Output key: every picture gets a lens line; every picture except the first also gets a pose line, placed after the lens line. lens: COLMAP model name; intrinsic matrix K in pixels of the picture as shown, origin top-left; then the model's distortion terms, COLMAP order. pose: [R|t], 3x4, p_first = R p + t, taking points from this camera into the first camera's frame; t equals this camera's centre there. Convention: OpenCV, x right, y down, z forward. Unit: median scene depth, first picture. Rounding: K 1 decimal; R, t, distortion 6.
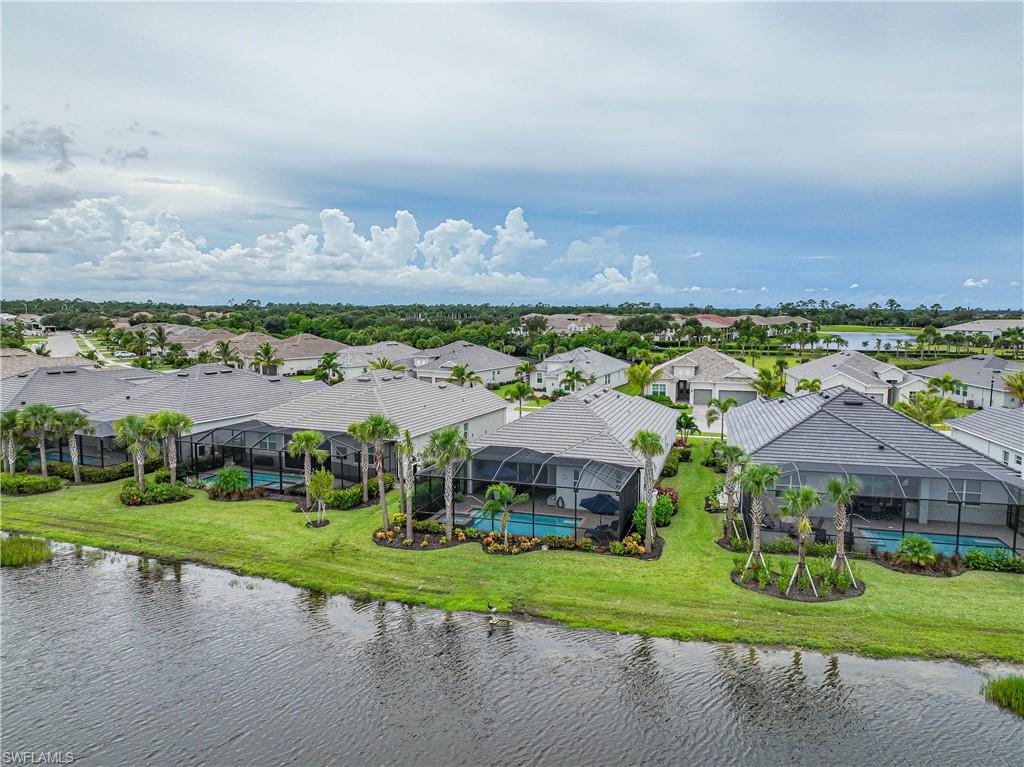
lens RADIAL K [[716.5, 0, 535.5], [0, 716.5, 381.8], [0, 0, 1]] dist [0.006892, 0.001818]
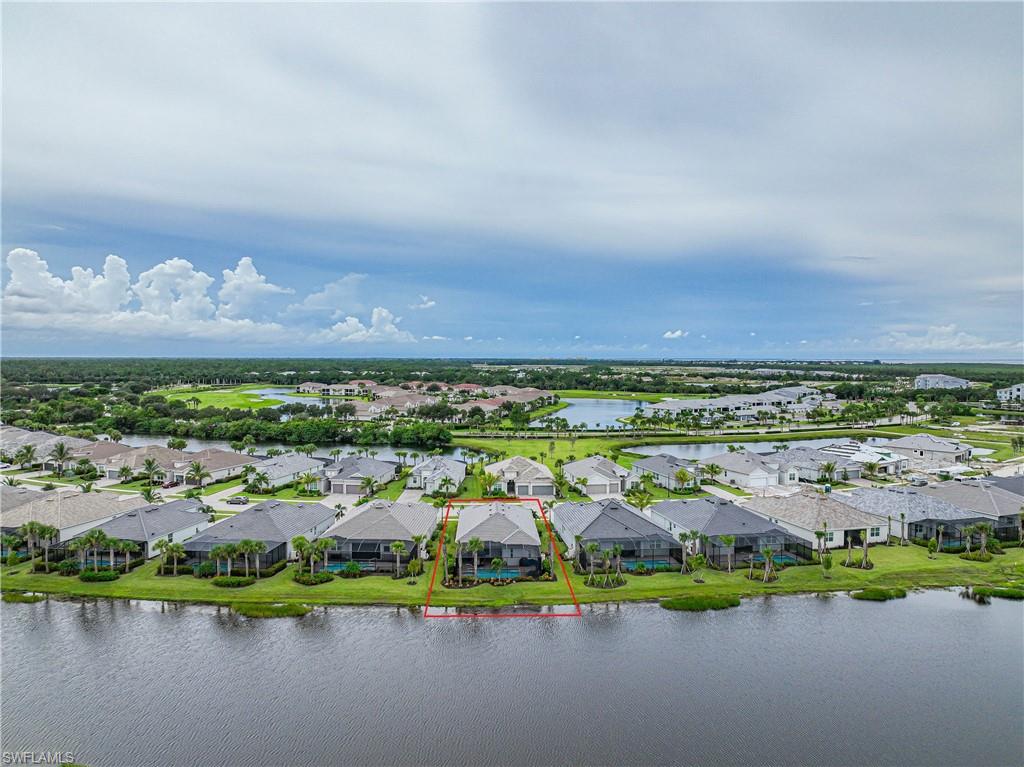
lens RADIAL K [[708.5, 0, 512.0], [0, 708.5, 383.5], [0, 0, 1]] dist [0.001807, -0.006562]
pose [[0.946312, -0.021471, 0.322540, -0.274541], [0.041042, 0.997697, -0.054001, -0.118251], [-0.320637, 0.064339, 0.945014, -0.500644]]
